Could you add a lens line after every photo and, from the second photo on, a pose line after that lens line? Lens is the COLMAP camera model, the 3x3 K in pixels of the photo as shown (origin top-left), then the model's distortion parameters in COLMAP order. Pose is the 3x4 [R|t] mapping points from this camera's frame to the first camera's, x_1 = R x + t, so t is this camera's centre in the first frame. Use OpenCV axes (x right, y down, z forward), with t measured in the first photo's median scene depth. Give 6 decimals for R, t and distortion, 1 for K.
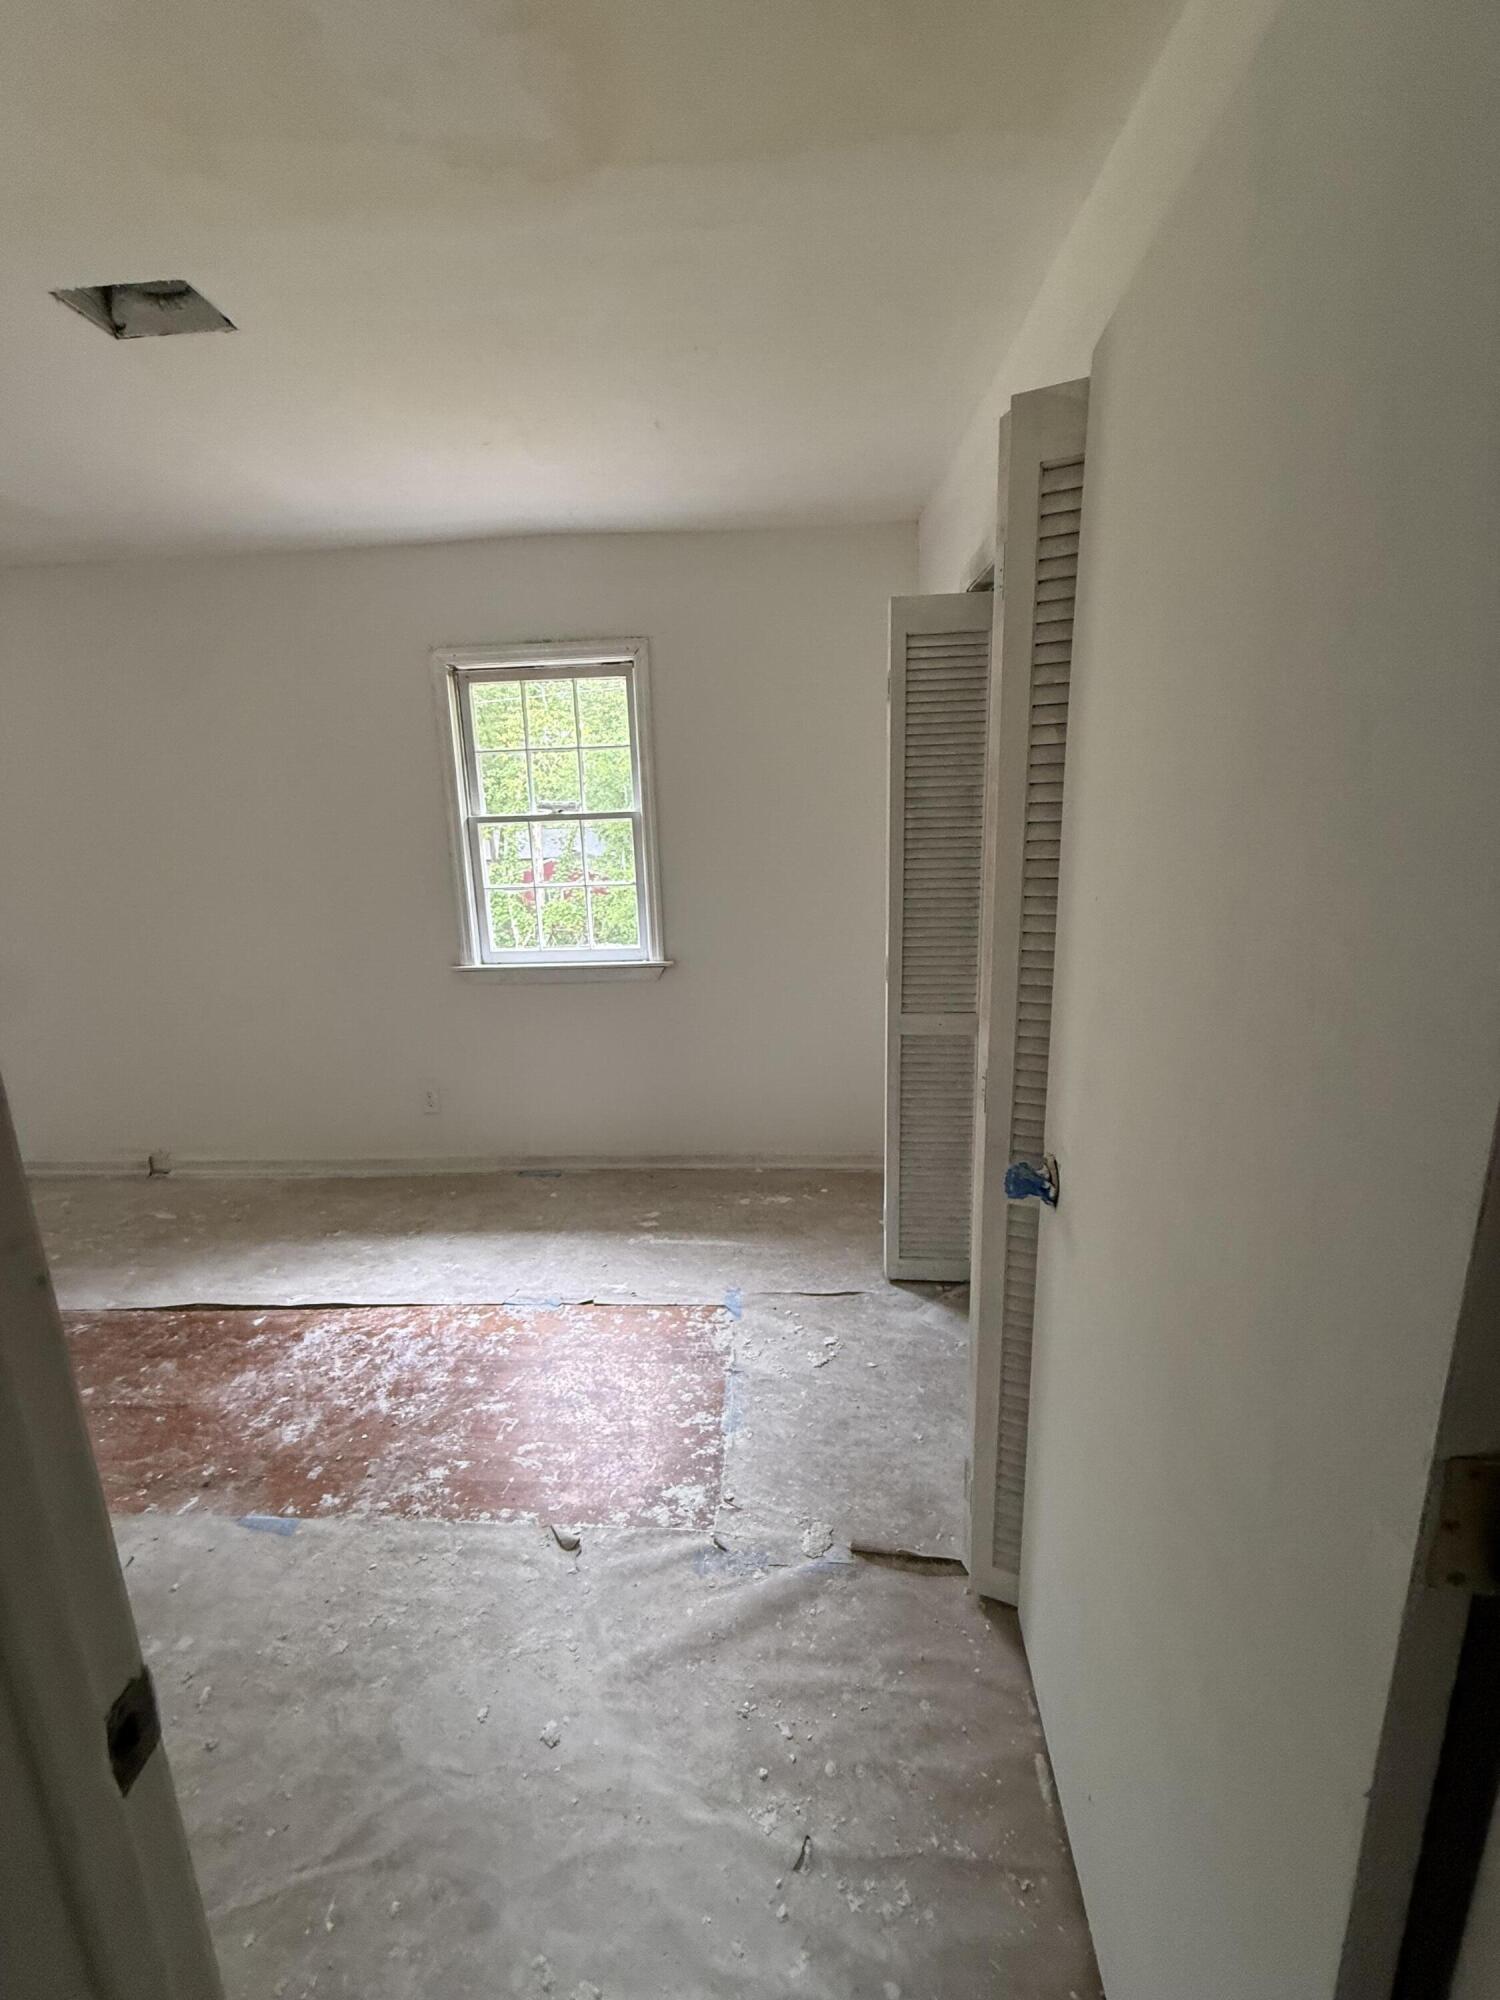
lens RADIAL K [[798.7, 0, 752.4], [0, 798.7, 993.0], [0, 0, 1]] dist [0.000496, -0.000048]
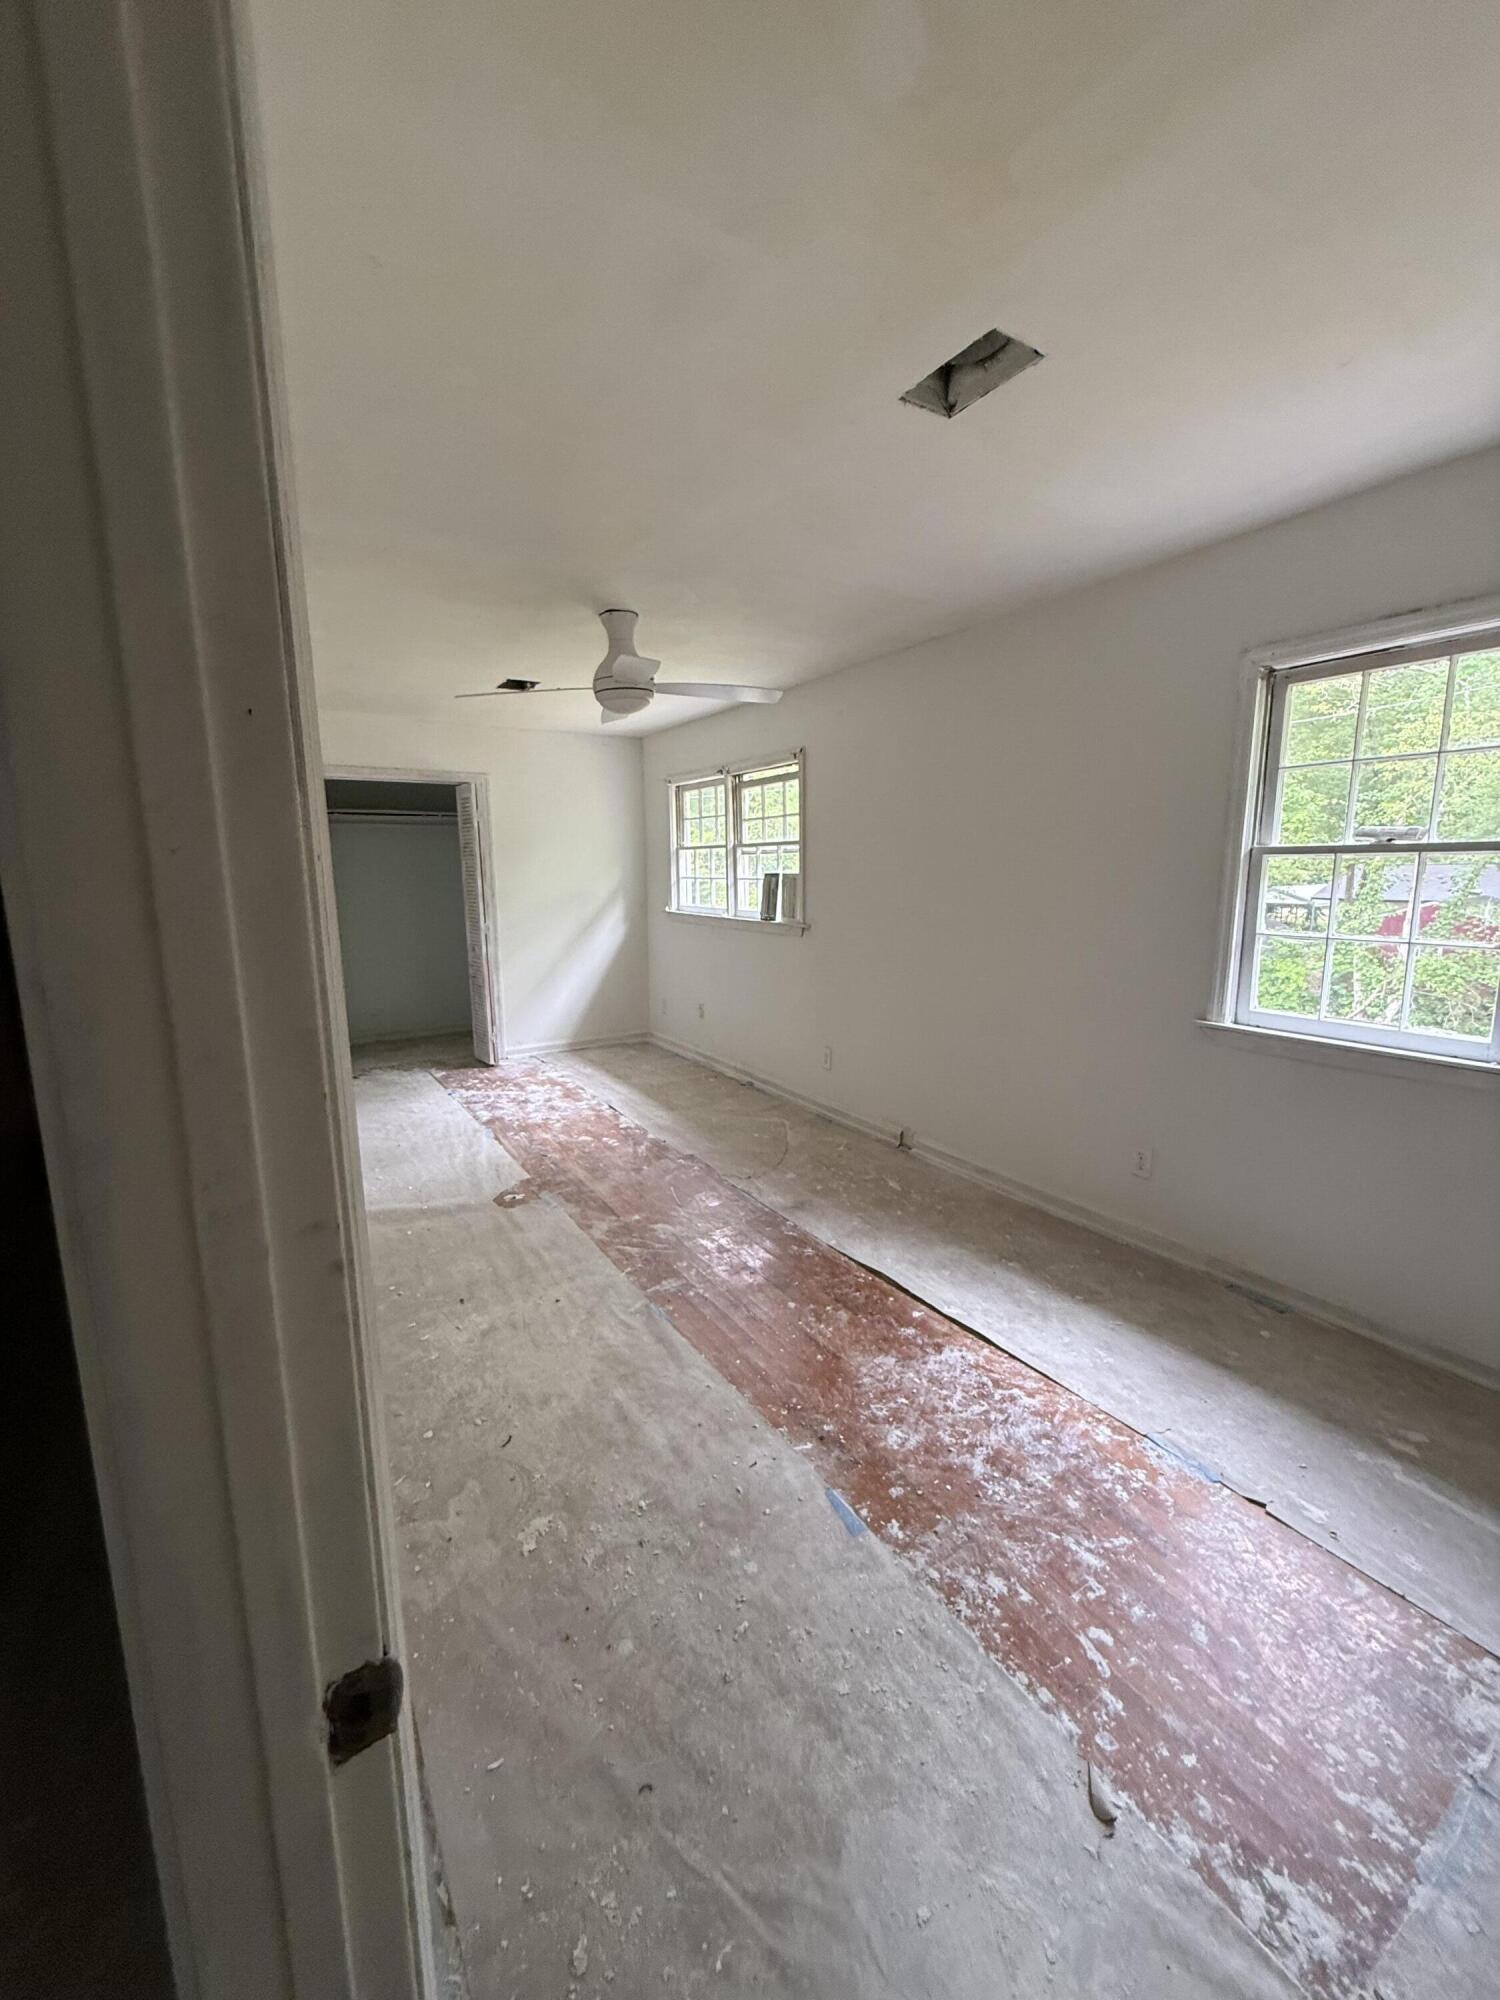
lens RADIAL K [[798.7, 0, 752.4], [0, 798.7, 993.0], [0, 0, 1]] dist [0.000496, -0.000048]
pose [[0.577158, 0.154569, -0.801871, 0.046335], [-0.183867, 0.981308, 0.056816, -0.031624], [0.795664, 0.114646, 0.594790, 0.152342]]
